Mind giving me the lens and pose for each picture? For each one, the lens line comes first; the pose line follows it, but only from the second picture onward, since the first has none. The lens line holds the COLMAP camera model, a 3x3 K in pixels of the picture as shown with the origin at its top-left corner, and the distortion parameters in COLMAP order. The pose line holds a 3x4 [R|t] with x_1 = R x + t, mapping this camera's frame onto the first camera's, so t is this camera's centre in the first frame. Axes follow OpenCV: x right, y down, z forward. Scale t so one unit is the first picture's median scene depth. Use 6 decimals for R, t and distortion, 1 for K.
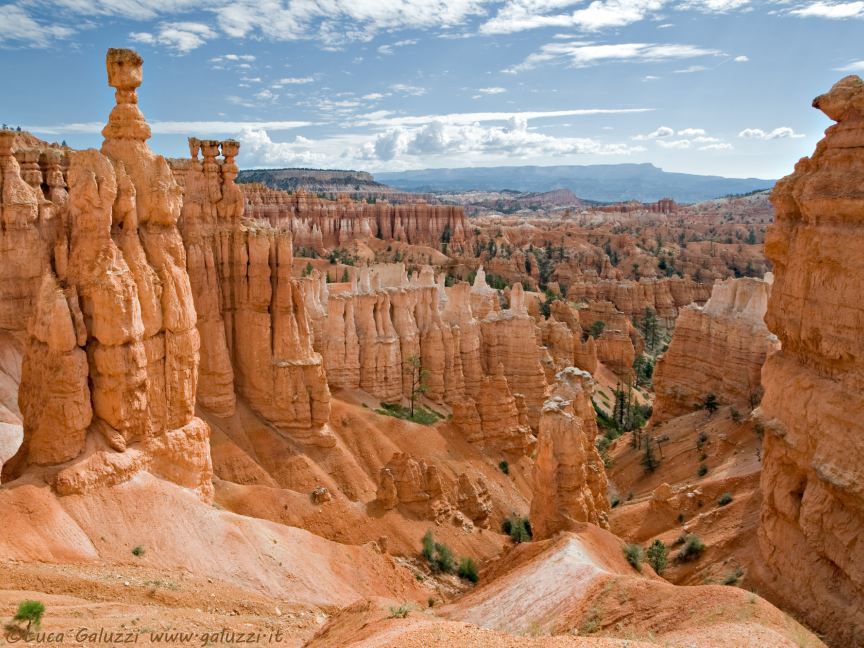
lens RADIAL K [[604.0, 0, 432.0], [0, 604.0, 324.0], [0, 0, 1]] dist [0.002891, -0.000426]
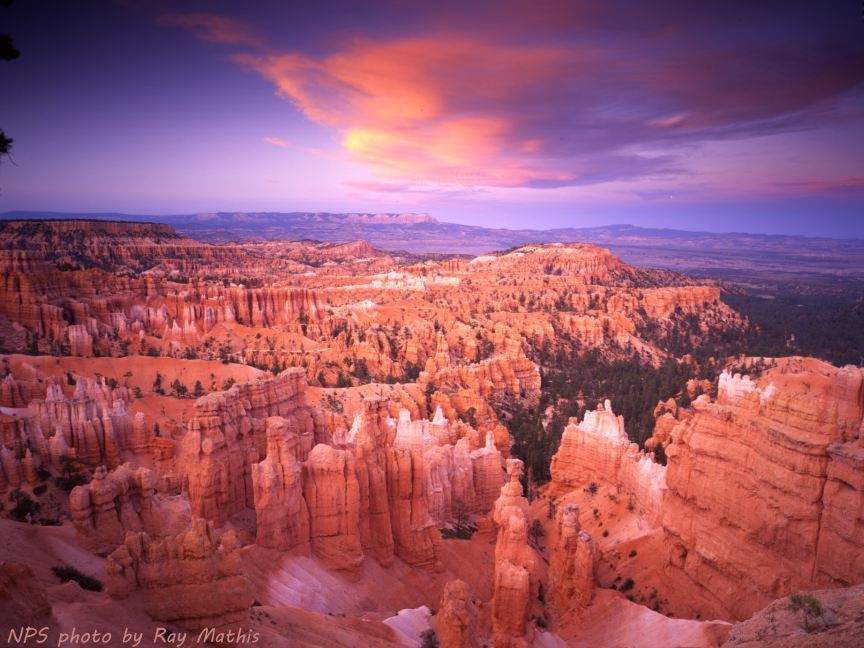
lens RADIAL K [[712.0, 0, 432.0], [0, 712.0, 324.0], [0, 0, 1]] dist [0.006624, 0.001664]
pose [[0.876002, -0.067844, 0.477512, -0.840222], [0.037146, 0.996607, 0.073452, -0.478439], [-0.480875, -0.046607, 0.875550, -0.514810]]
